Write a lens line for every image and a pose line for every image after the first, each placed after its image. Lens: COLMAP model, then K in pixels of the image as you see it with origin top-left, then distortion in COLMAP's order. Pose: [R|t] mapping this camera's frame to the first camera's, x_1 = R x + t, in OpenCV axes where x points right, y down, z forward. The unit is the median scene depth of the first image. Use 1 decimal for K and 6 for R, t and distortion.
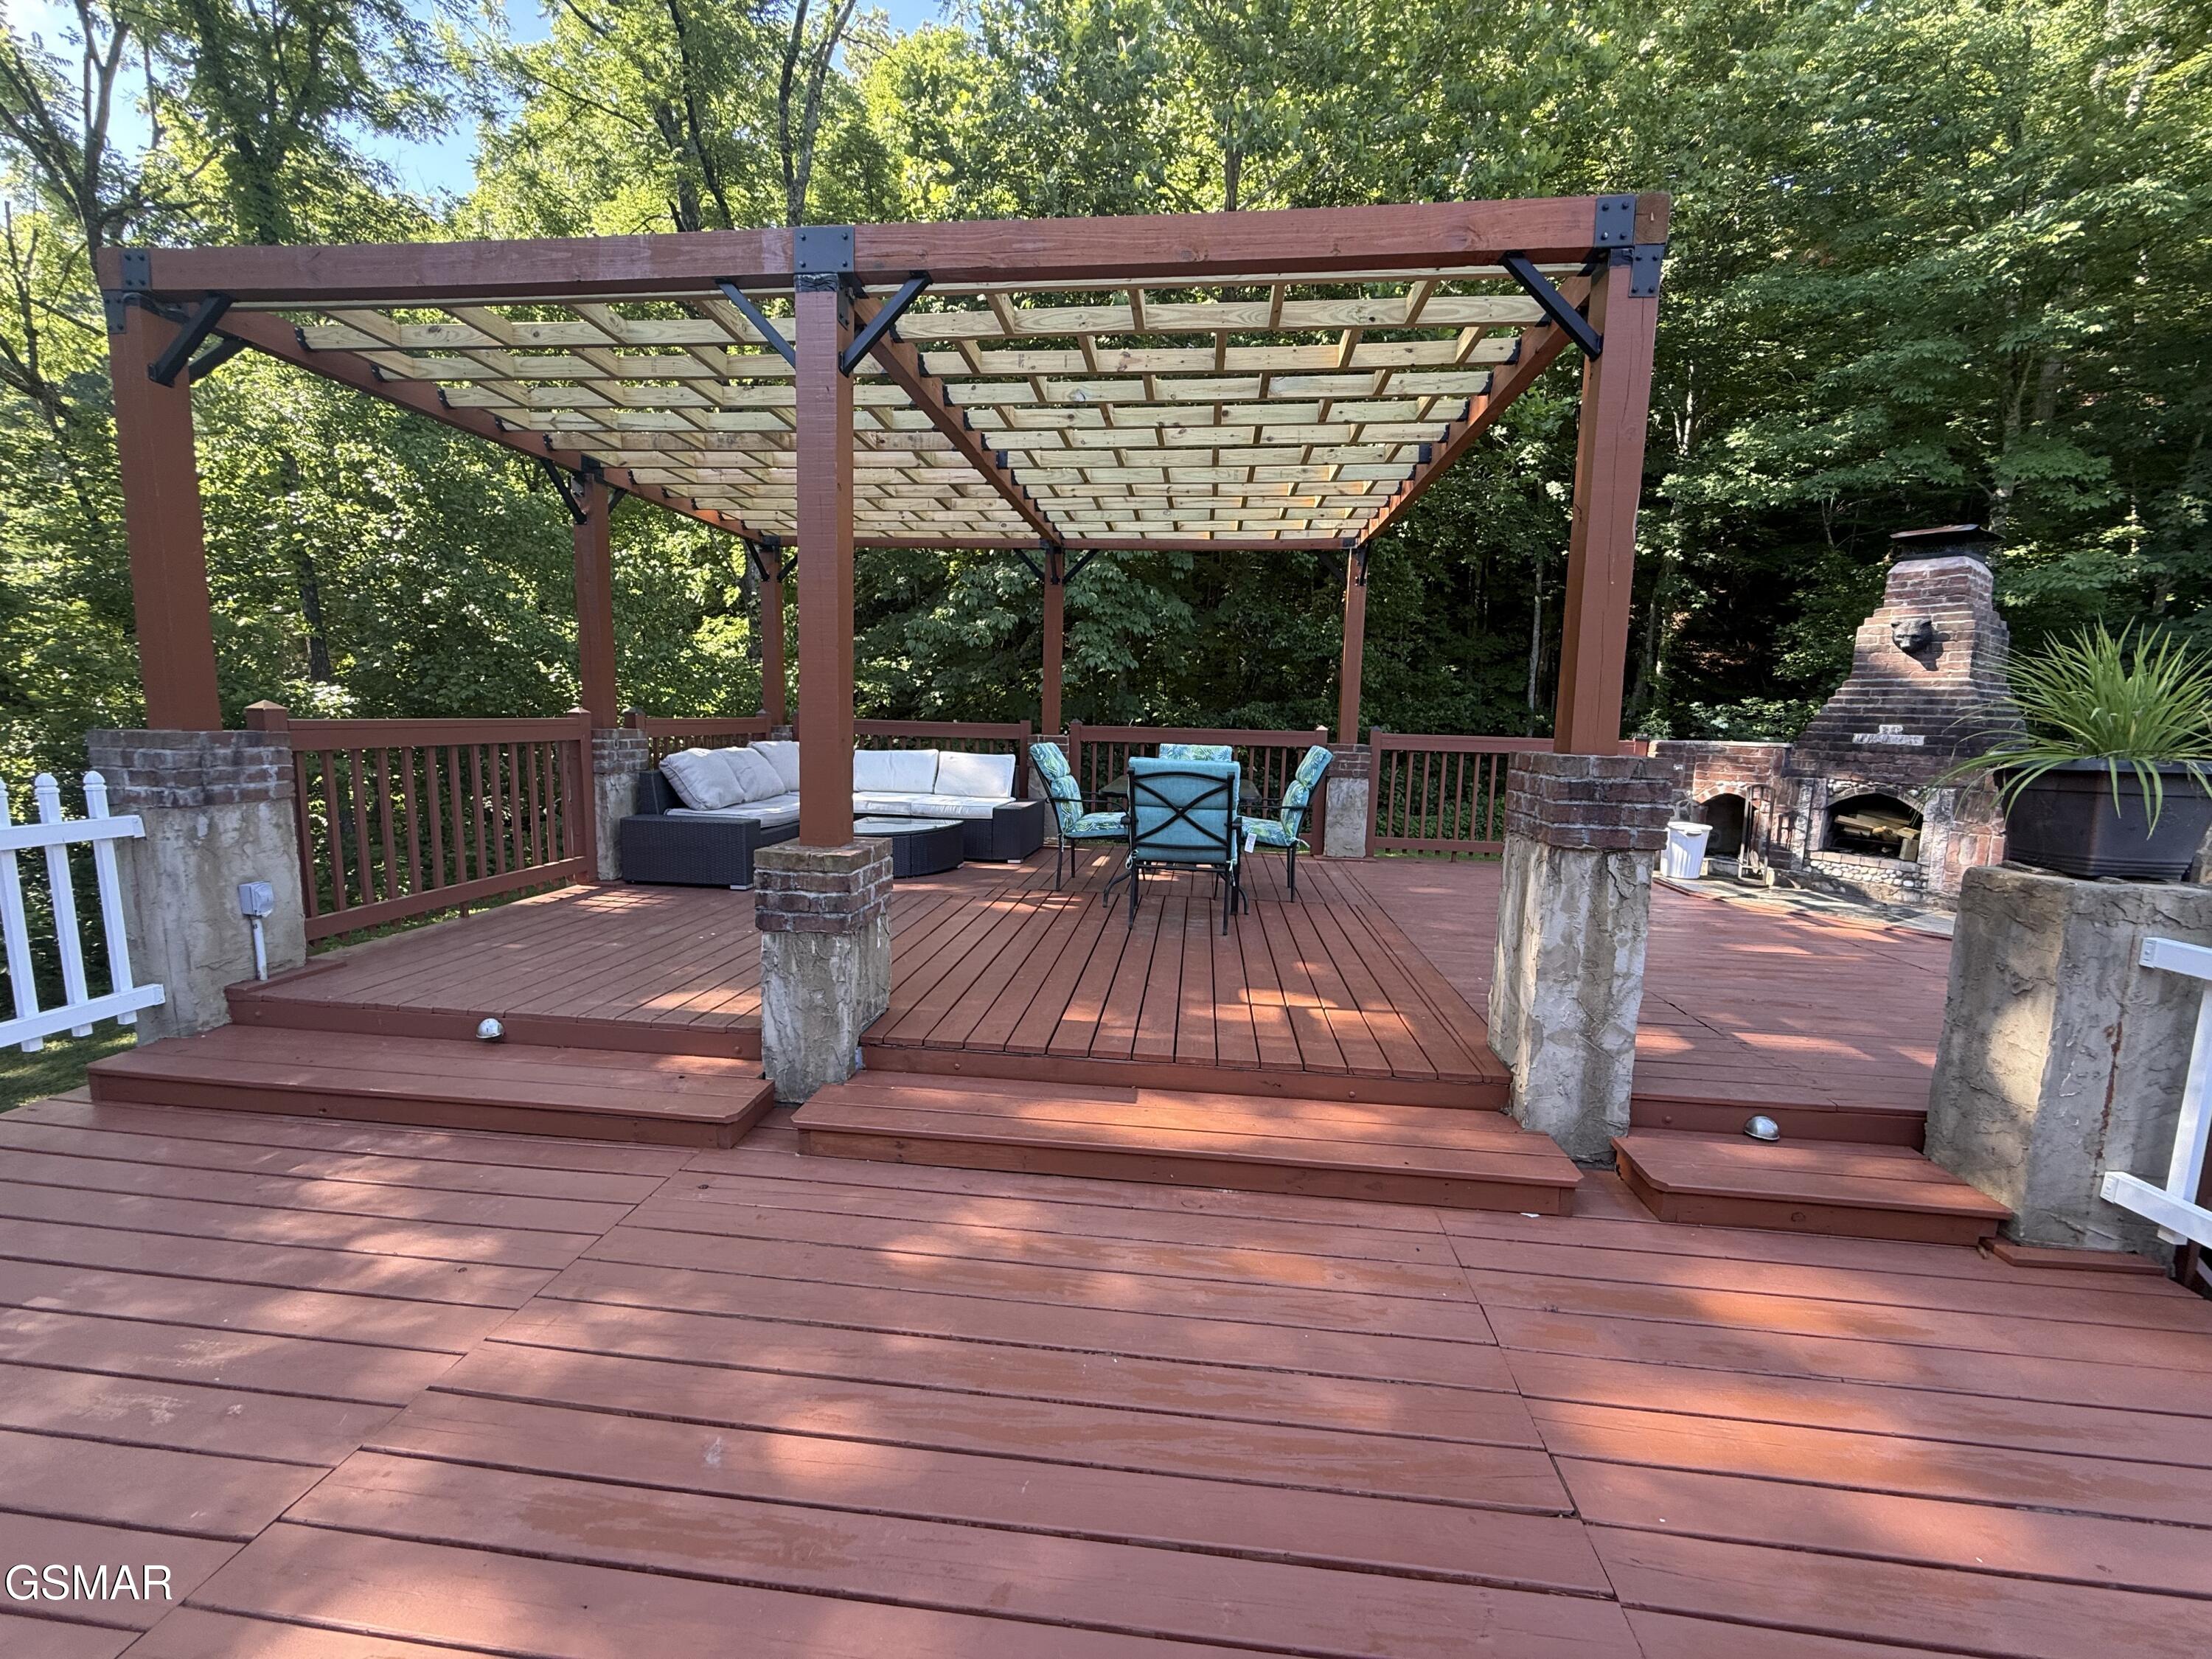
lens RADIAL K [[883.4, 0, 1104.5], [0, 883.4, 826.6], [0, 0, 1]] dist [-0.001423, -0.000124]
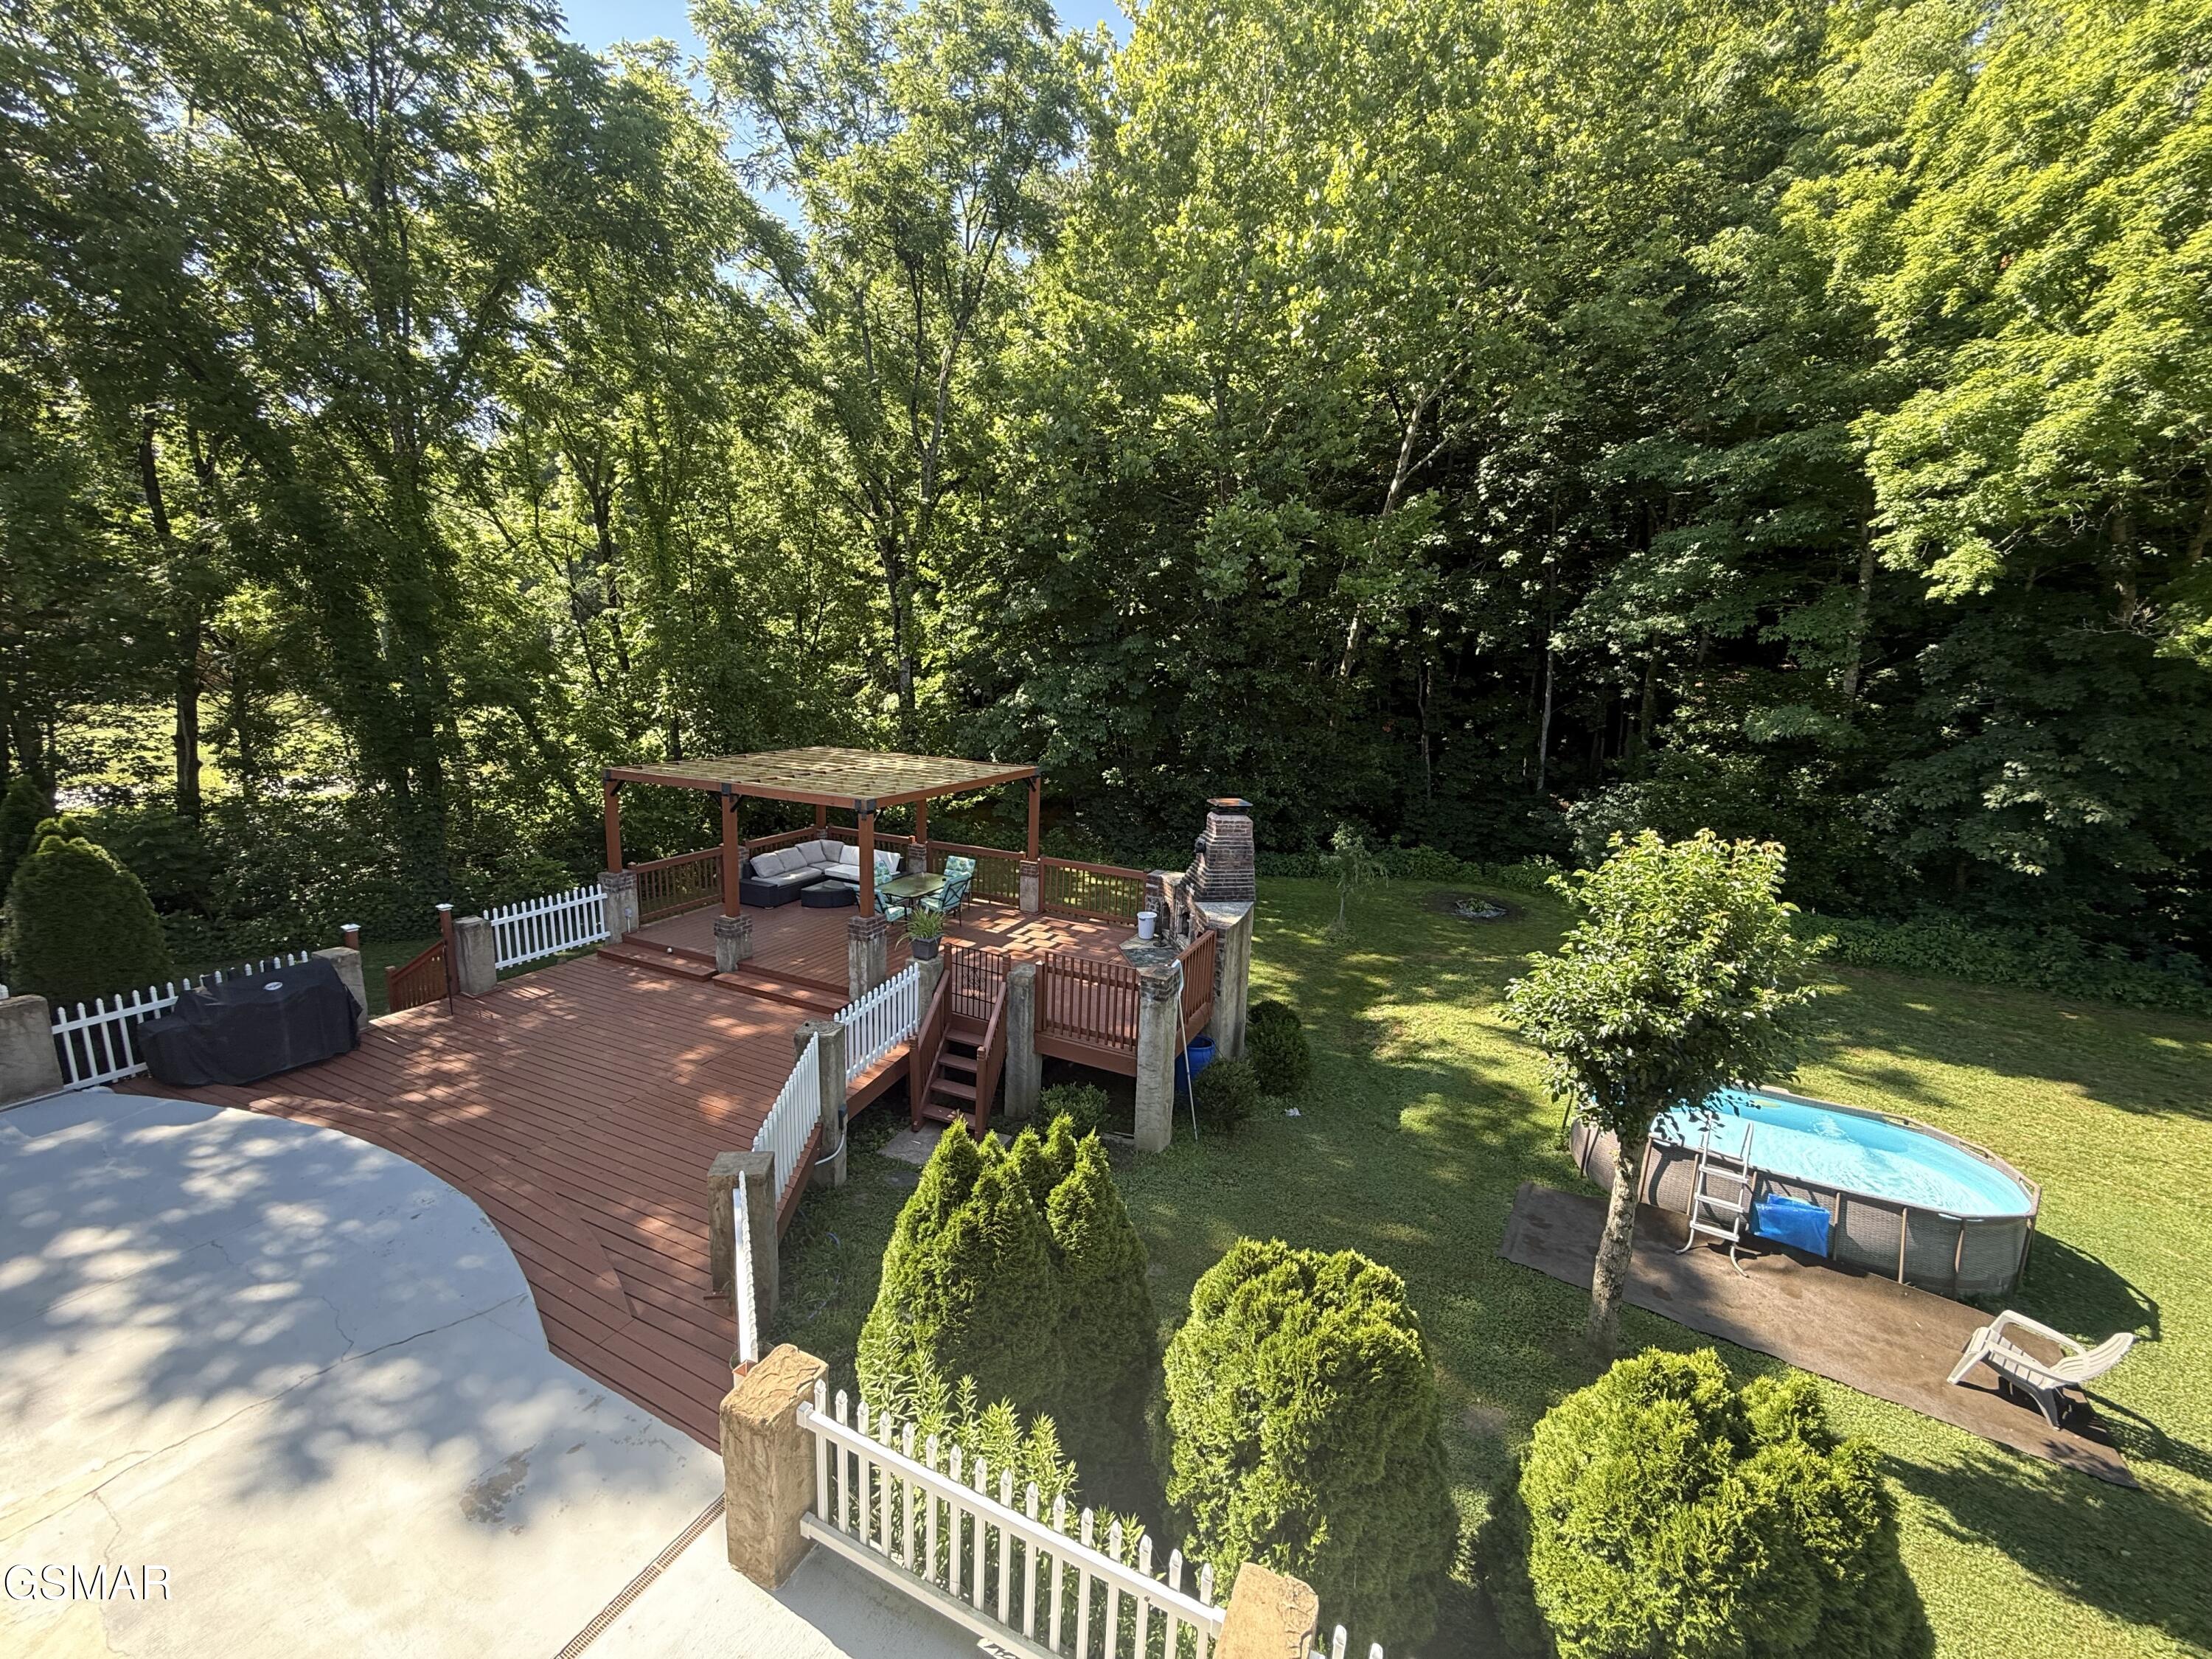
lens RADIAL K [[883.4, 0, 1100.9], [0, 883.4, 827.8], [0, 0, 1]] dist [-0.001423, -0.000124]
pose [[0.939579, 0.064745, -0.336155, 0.558497], [-0.046434, 0.996981, 0.062236, -0.151523], [0.339169, -0.042866, 0.939748, -0.476680]]
